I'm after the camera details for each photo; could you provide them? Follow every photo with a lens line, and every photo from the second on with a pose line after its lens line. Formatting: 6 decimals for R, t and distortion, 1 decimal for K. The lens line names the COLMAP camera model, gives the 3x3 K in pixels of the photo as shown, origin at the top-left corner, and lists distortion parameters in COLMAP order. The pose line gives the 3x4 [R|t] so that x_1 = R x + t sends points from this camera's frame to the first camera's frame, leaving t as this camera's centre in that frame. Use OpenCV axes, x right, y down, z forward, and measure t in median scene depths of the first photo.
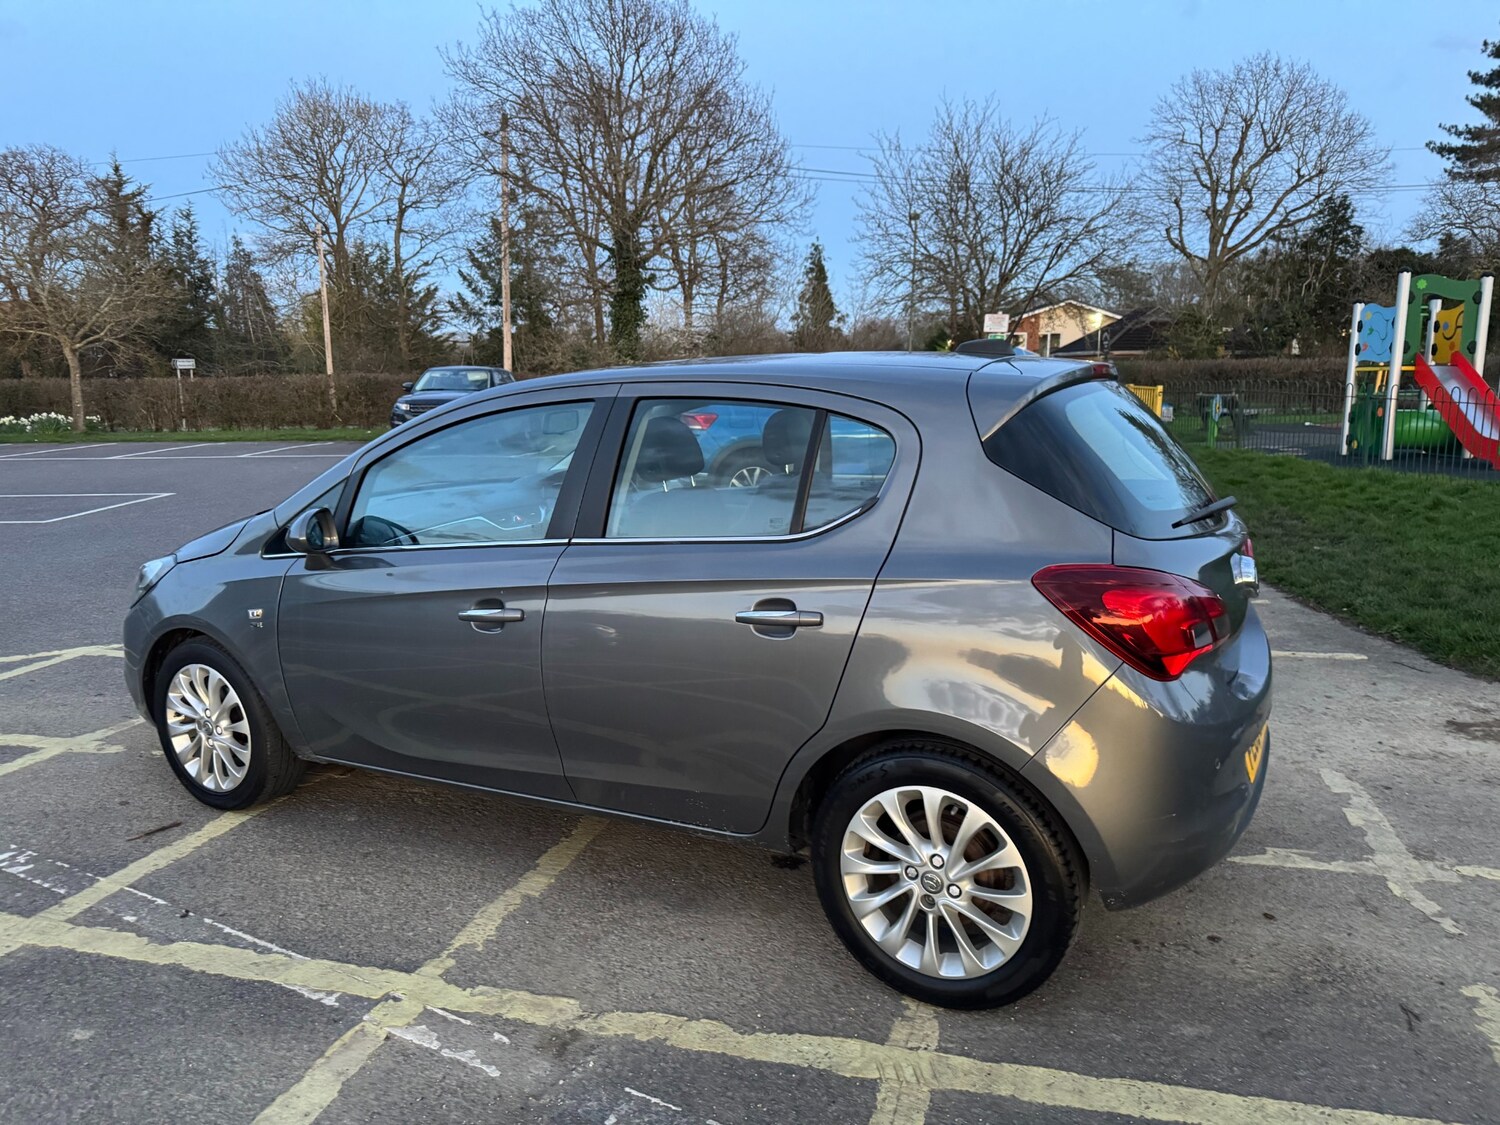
lens RADIAL K [[1061.6, 0, 743.7], [0, 1061.6, 574.2], [0, 0, 1]] dist [0.022323, -0.027333]
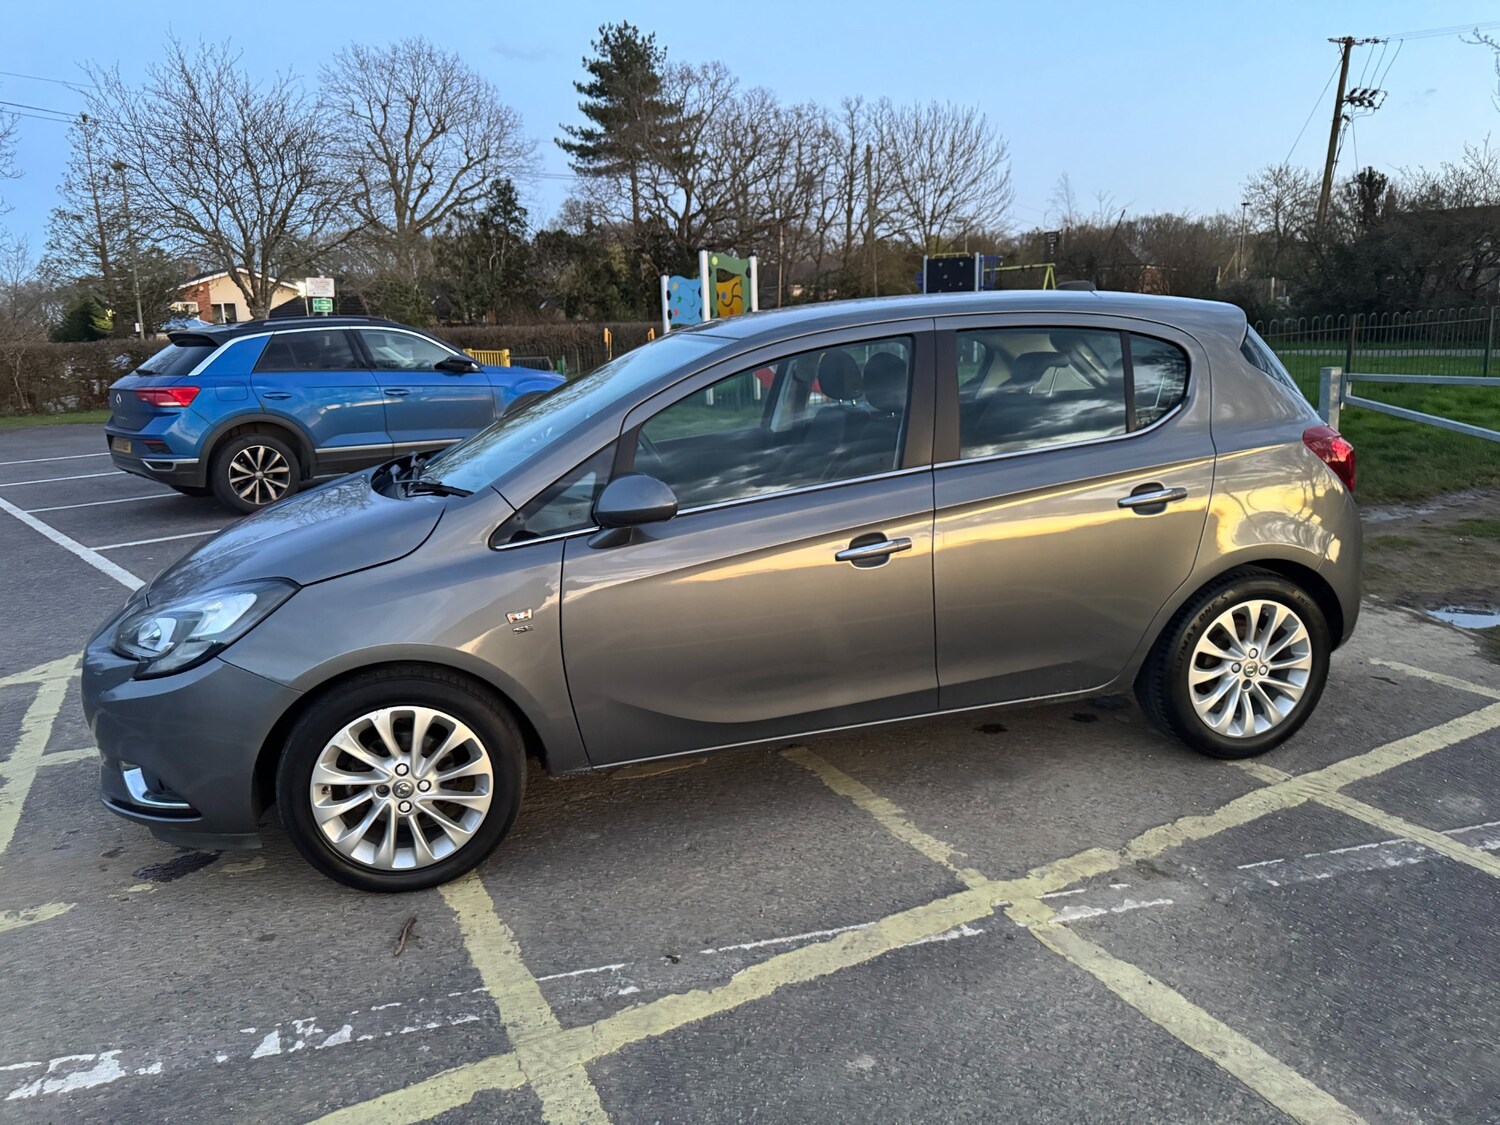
lens RADIAL K [[1061.6, 0, 747.9], [0, 1061.6, 555.4], [0, 0, 1]] dist [0.022323, -0.027333]
pose [[0.729202, -0.157676, 0.665885, -0.908797], [0.151761, 0.986122, 0.067313, -0.038010], [-0.667258, 0.051970, 0.743012, 0.297203]]
